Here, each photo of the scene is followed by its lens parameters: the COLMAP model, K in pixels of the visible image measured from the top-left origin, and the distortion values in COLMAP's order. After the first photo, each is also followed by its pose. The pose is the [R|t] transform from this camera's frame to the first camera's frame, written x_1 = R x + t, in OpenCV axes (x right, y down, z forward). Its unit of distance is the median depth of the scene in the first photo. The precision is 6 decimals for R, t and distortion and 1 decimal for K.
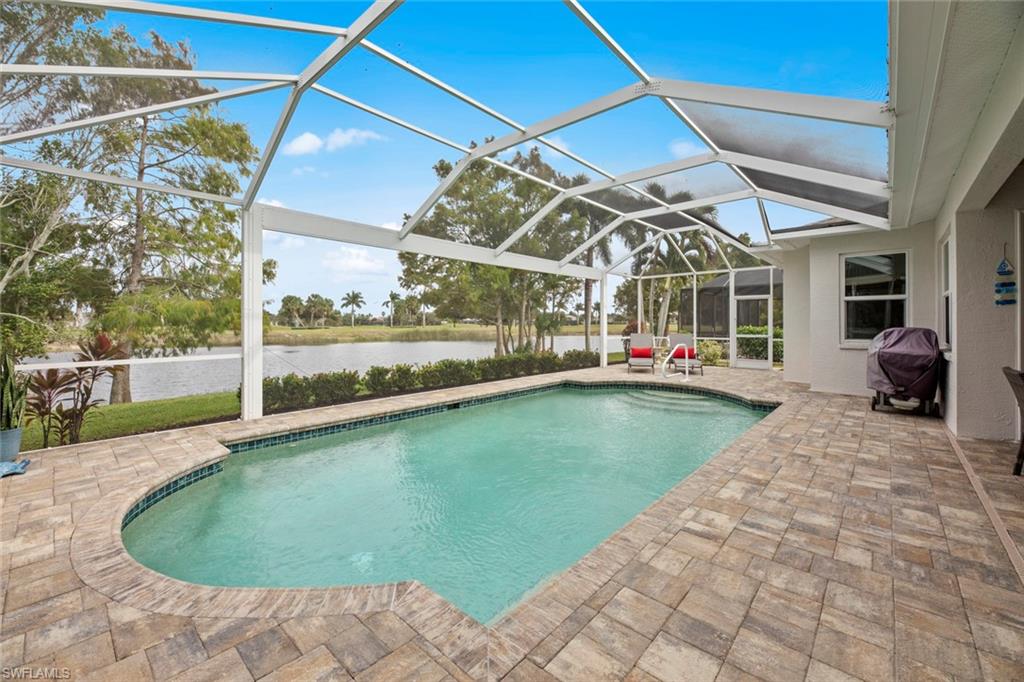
lens RADIAL K [[414.5, 0, 520.2], [0, 414.5, 323.5], [0, 0, 1]] dist [0.001151, -0.003248]
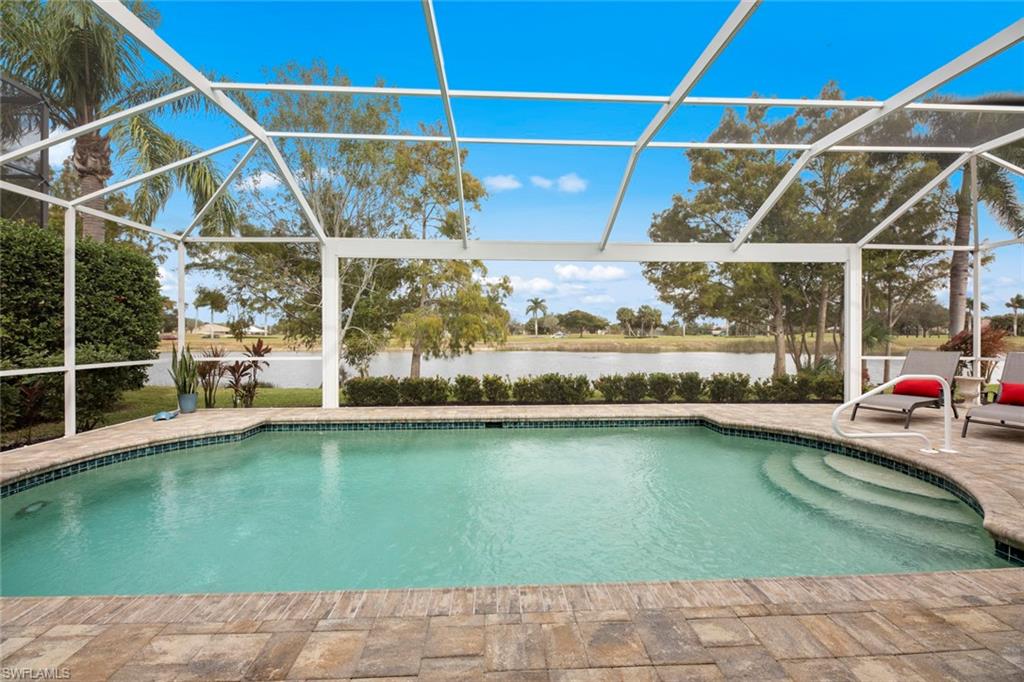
lens RADIAL K [[414.5, 0, 514.9], [0, 414.5, 335.7], [0, 0, 1]] dist [0.001151, -0.003248]
pose [[0.698515, 0.005114, -0.715577, 0.651201], [0.000232, 0.999973, 0.007373, -0.001799], [0.715595, -0.005316, 0.698495, 0.509471]]
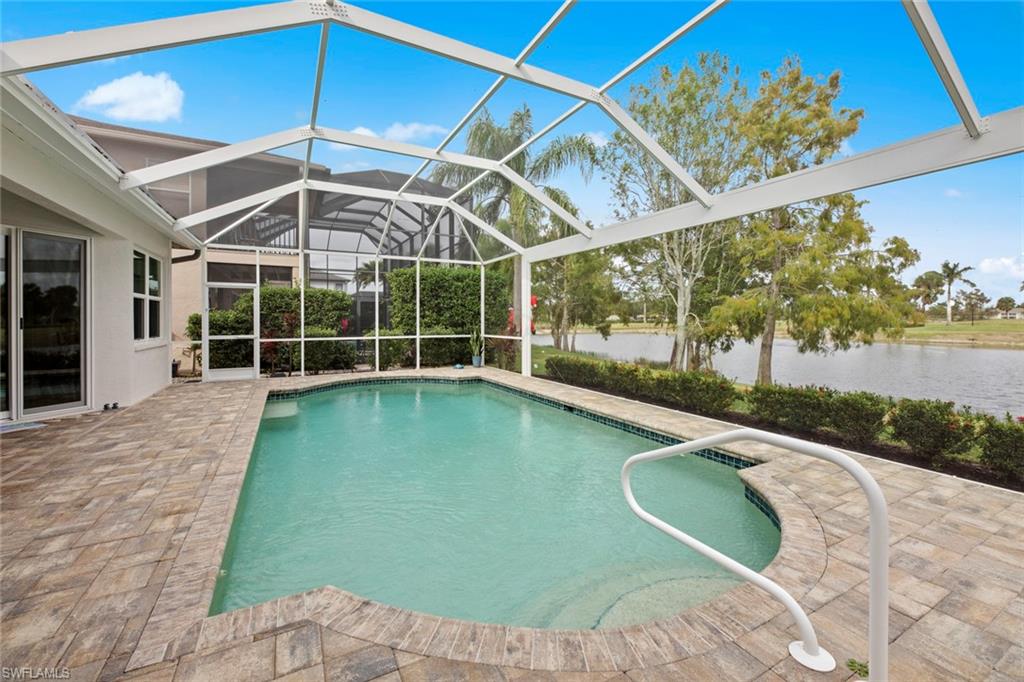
lens RADIAL K [[414.5, 0, 509.8], [0, 414.5, 320.9], [0, 0, 1]] dist [0.001151, -0.003248]
pose [[-0.346562, 0.005123, -0.938013, 0.973983], [0.001195, 0.999987, 0.005020, -0.007716], [0.938026, 0.000619, -0.346563, 1.517353]]
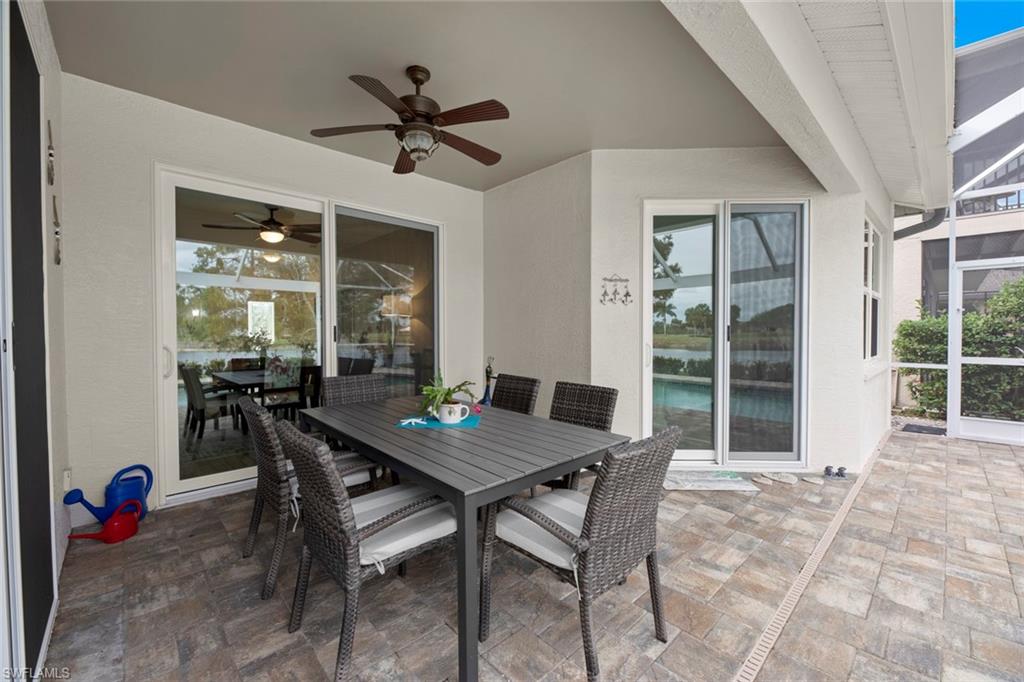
lens RADIAL K [[414.5, 0, 514.6], [0, 414.5, 338.4], [0, 0, 1]] dist [0.001151, -0.003248]
pose [[-0.996288, 0.002424, 0.086049, 0.771743], [0.003893, 0.999850, 0.016902, -0.003091], [-0.085995, 0.017174, -0.996148, 0.864954]]
